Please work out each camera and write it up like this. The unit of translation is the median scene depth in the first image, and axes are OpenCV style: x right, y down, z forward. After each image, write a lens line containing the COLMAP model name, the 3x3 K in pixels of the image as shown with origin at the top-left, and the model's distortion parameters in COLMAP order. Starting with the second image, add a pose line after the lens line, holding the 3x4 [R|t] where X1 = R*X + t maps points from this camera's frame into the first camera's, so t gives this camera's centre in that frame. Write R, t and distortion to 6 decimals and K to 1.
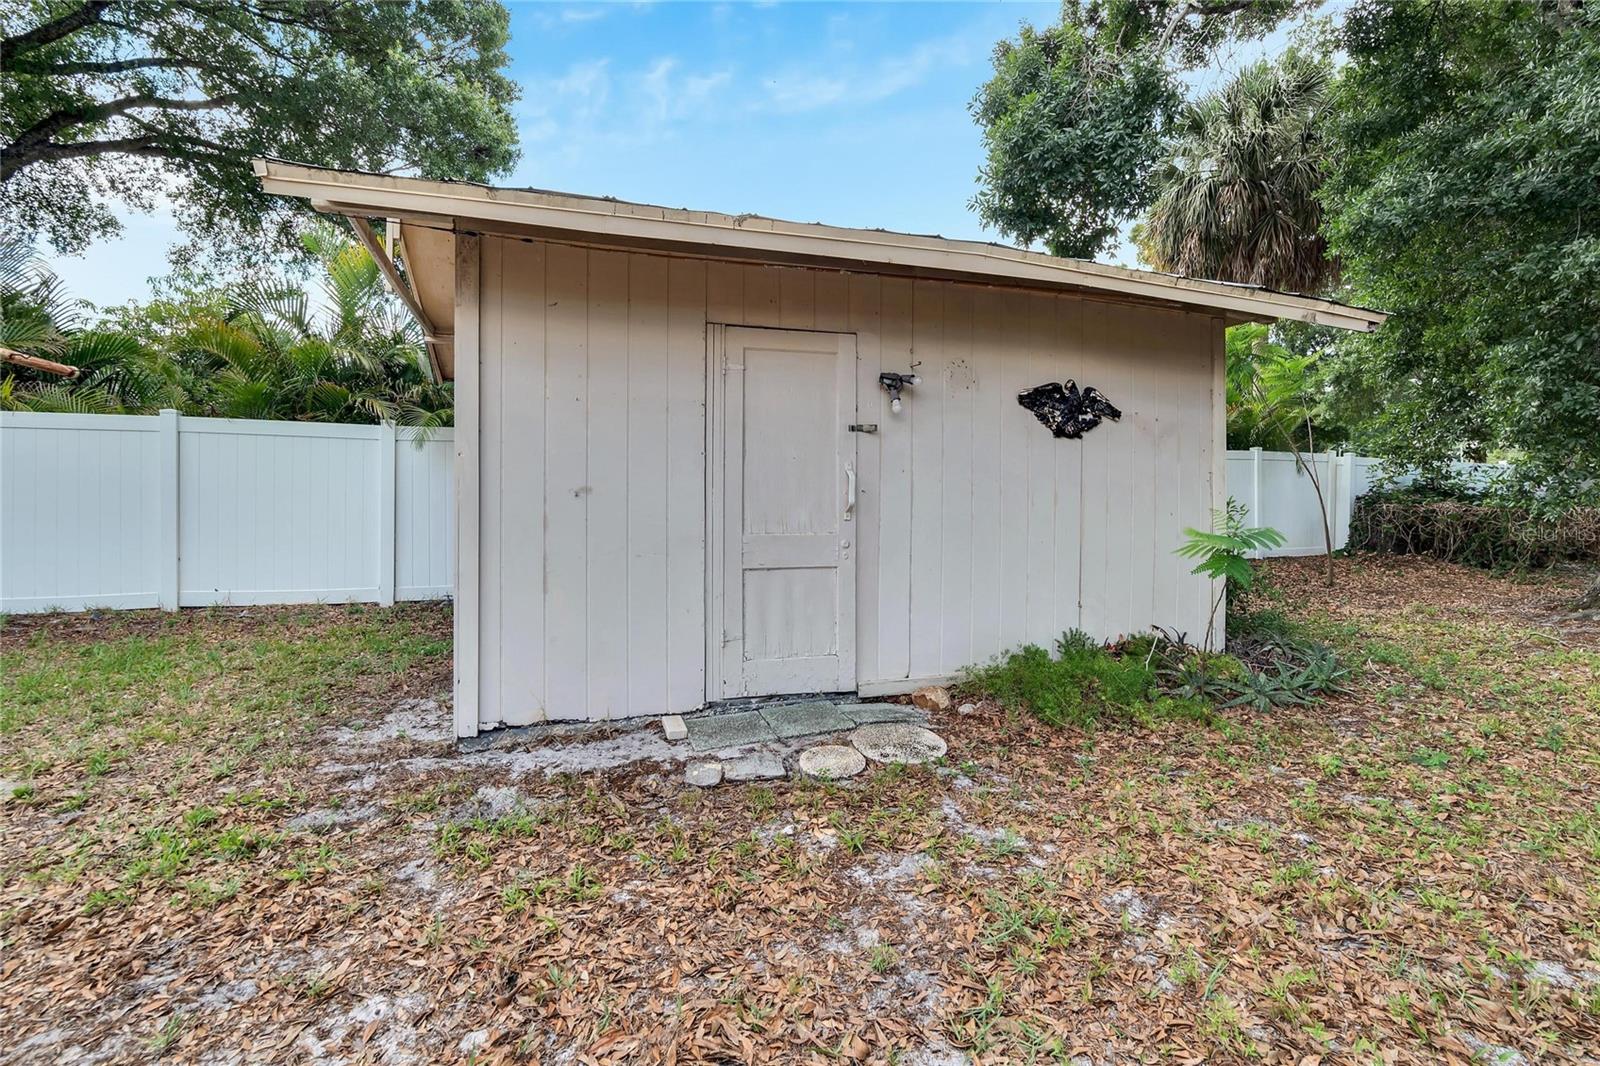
lens RADIAL K [[714.3, 0, 794.8], [0, 714.3, 512.2], [0, 0, 1]] dist [-0.026617, 0.006236]
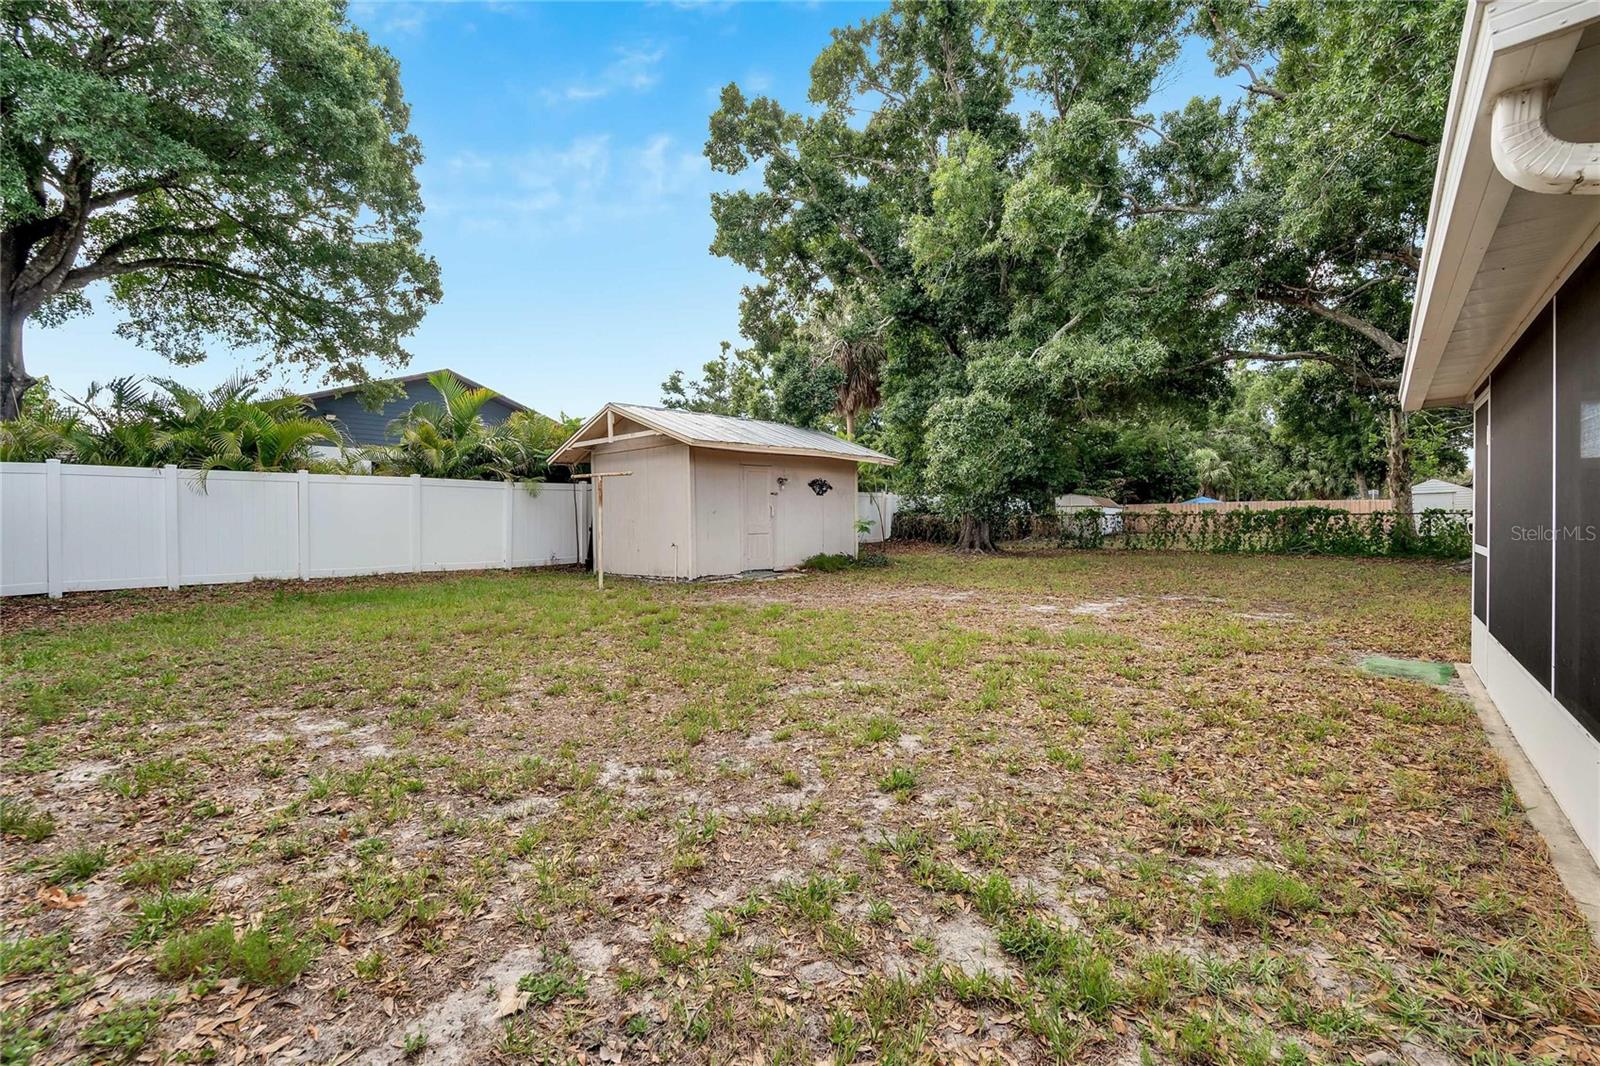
lens RADIAL K [[710.3, 0, 797.1], [0, 710.3, 541.4], [0, 0, 1]] dist [-0.028362, 0.006988]
pose [[0.862192, -0.027511, 0.505834, -1.374393], [0.022636, 0.999619, 0.015784, 0.055629], [-0.506075, -0.002159, 0.862487, -1.787148]]
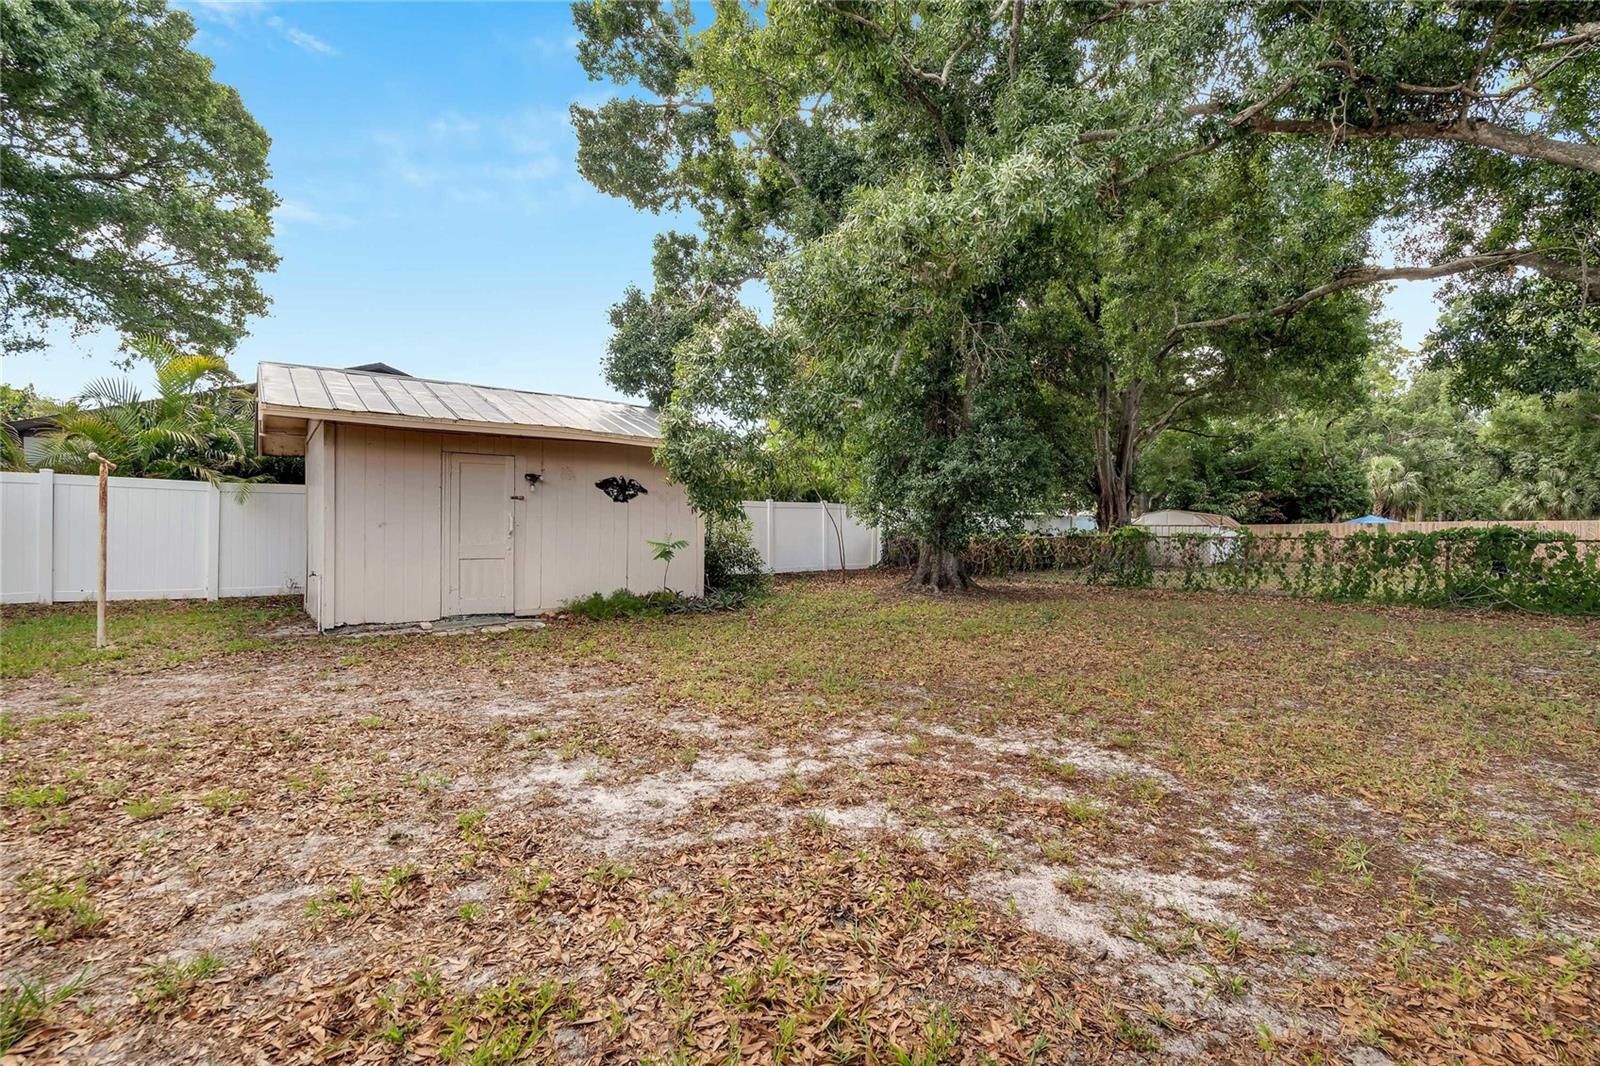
lens RADIAL K [[710.3, 0, 797.1], [0, 710.3, 541.4], [0, 0, 1]] dist [-0.028362, 0.006988]
pose [[0.944579, -0.002091, 0.328277, 0.174037], [0.006346, 0.999909, -0.011892, 0.047724], [-0.328223, 0.013316, 0.944507, -1.249389]]
